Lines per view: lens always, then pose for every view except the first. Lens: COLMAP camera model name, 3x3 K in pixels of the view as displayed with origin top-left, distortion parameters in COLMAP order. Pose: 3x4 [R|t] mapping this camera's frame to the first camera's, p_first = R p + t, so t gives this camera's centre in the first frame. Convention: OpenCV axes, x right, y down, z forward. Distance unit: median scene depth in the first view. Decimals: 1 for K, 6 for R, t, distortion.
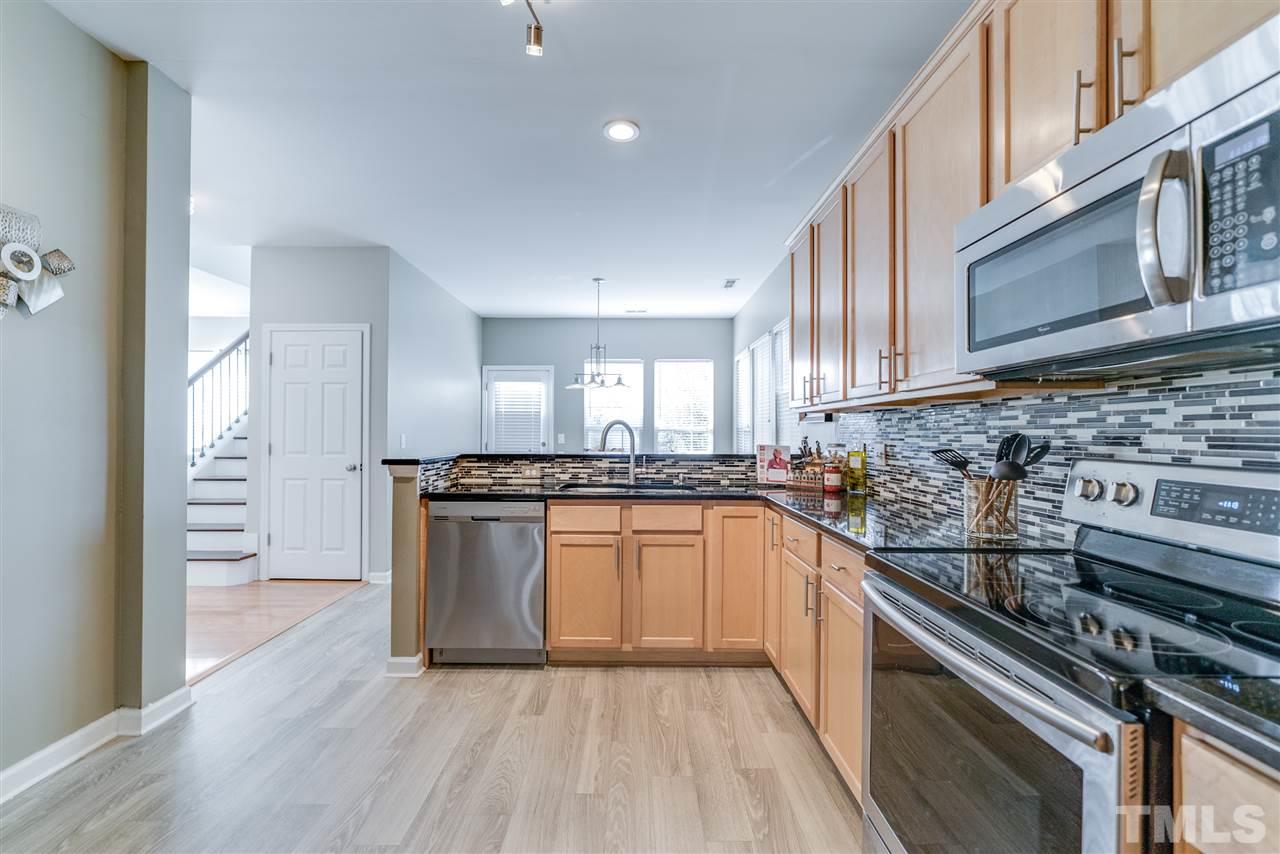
lens RADIAL K [[532.7, 0, 643.0], [0, 532.7, 429.2], [0, 0, 1]] dist [-0.005712, 0.001832]
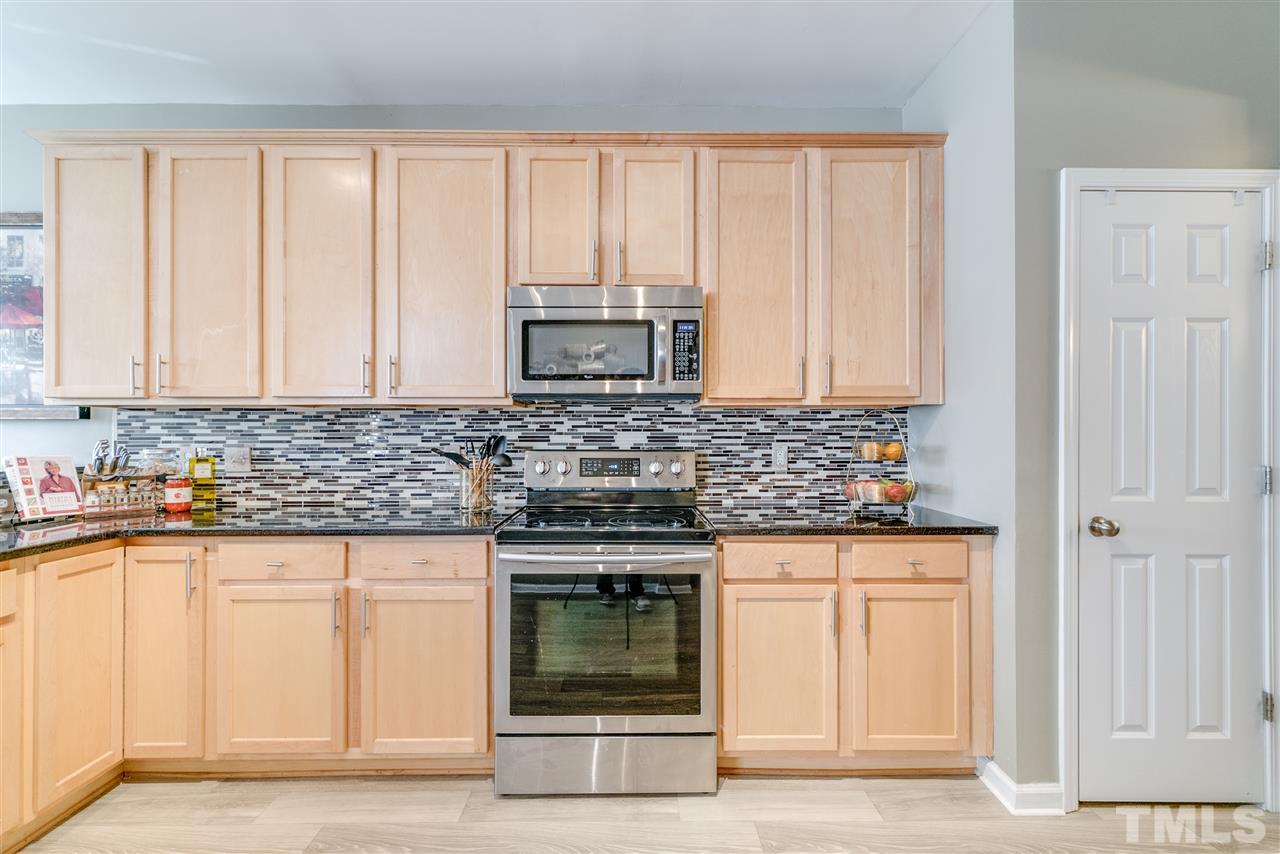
lens RADIAL K [[532.7, 0, 634.3], [0, 532.7, 432.3], [0, 0, 1]] dist [-0.005712, 0.001832]
pose [[0.001363, -0.003124, 0.999994, -0.455592], [-0.005301, 0.999981, 0.003131, -0.003701], [-0.999985, -0.005306, 0.001346, 0.369571]]
